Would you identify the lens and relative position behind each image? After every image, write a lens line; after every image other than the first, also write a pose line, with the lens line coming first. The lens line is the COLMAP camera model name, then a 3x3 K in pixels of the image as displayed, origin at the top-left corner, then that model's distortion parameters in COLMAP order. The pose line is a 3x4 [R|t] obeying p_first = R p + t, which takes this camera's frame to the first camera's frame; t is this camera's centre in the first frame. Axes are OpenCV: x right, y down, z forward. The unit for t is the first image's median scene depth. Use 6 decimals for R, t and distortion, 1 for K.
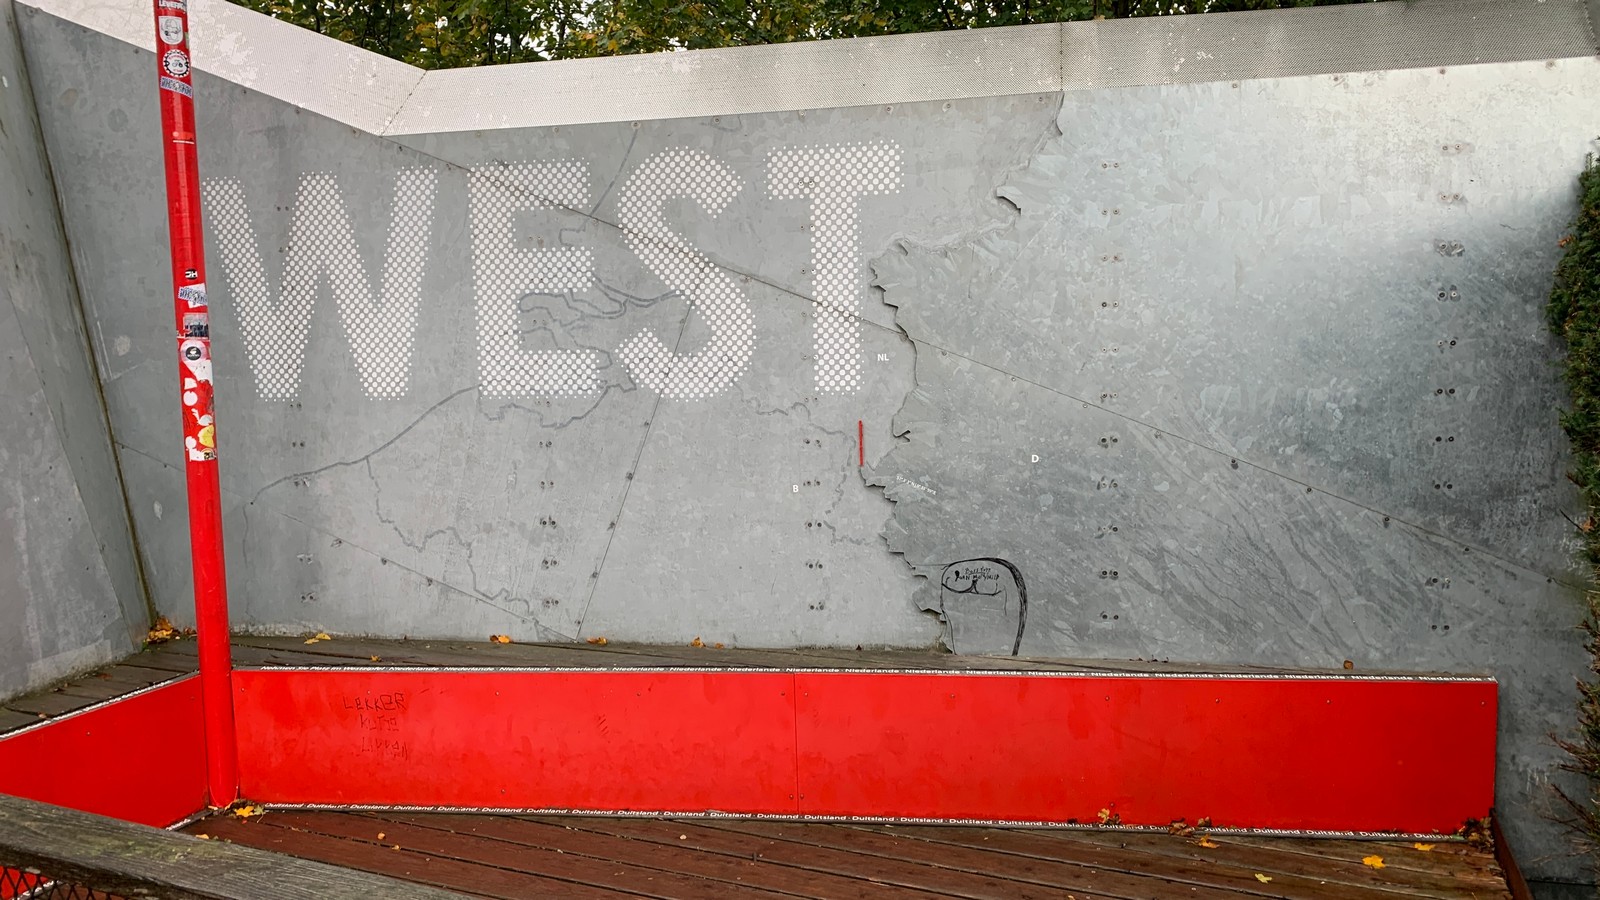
lens RADIAL K [[1216.7, 0, 796.4], [0, 1216.7, 450.6], [0, 0, 1]] dist [0.006253, -0.011430]
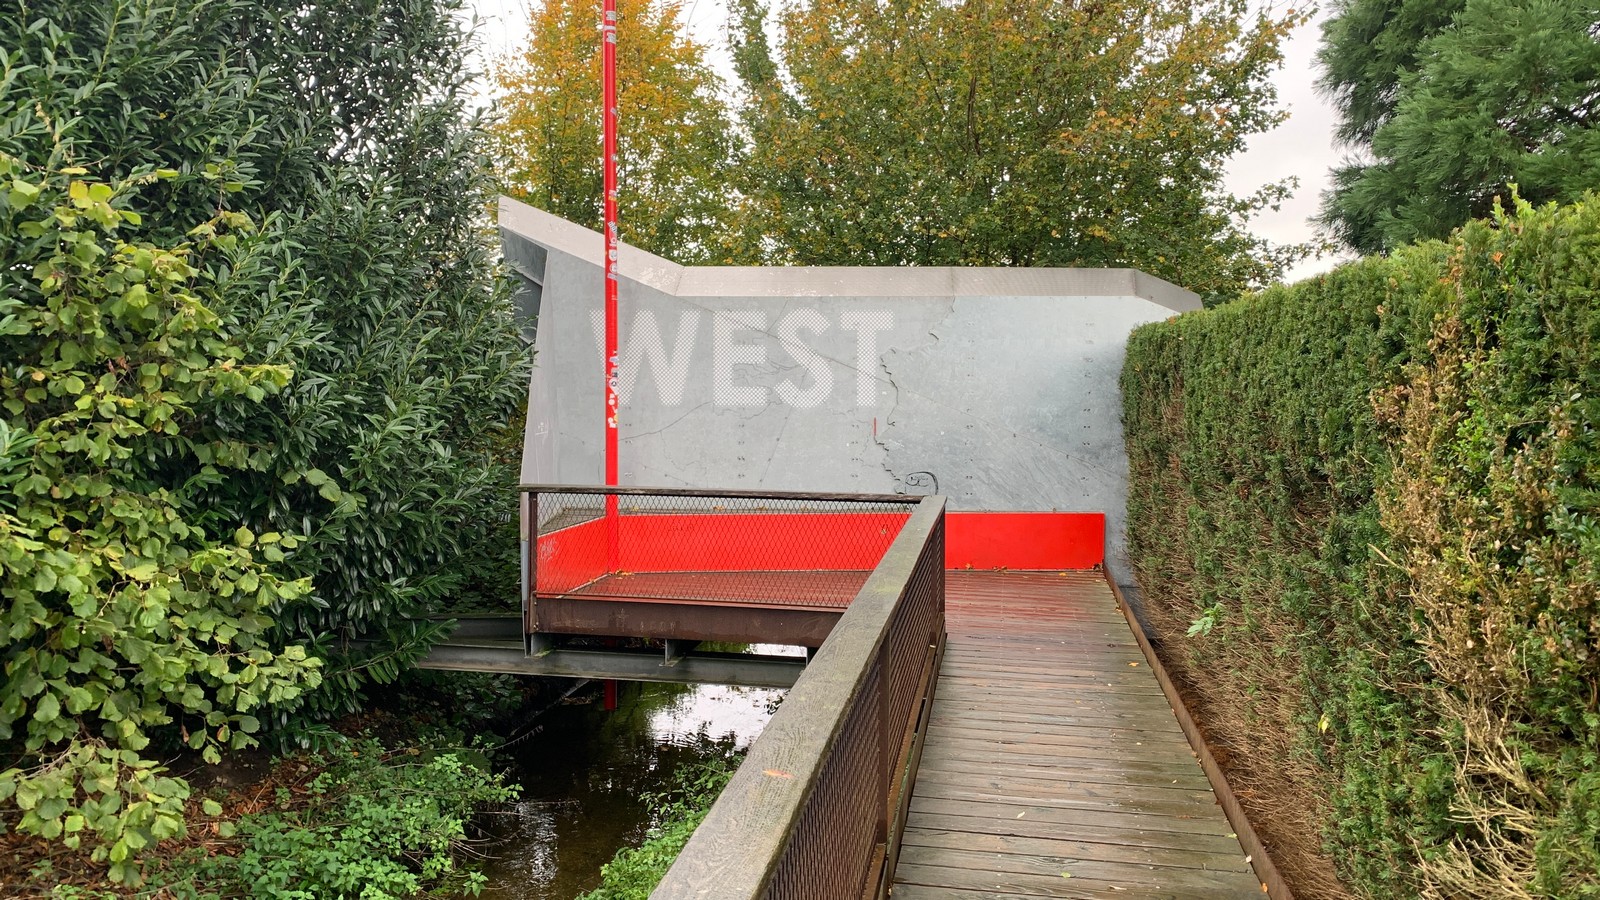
lens RADIAL K [[1216.7, 0, 800.5], [0, 1216.7, 452.4], [0, 0, 1]] dist [0.006253, -0.011430]
pose [[0.981661, 0.018071, 0.189776, -0.592318], [-0.008975, 0.998774, -0.048678, 0.176527], [-0.190423, 0.046082, 0.980620, -1.489380]]
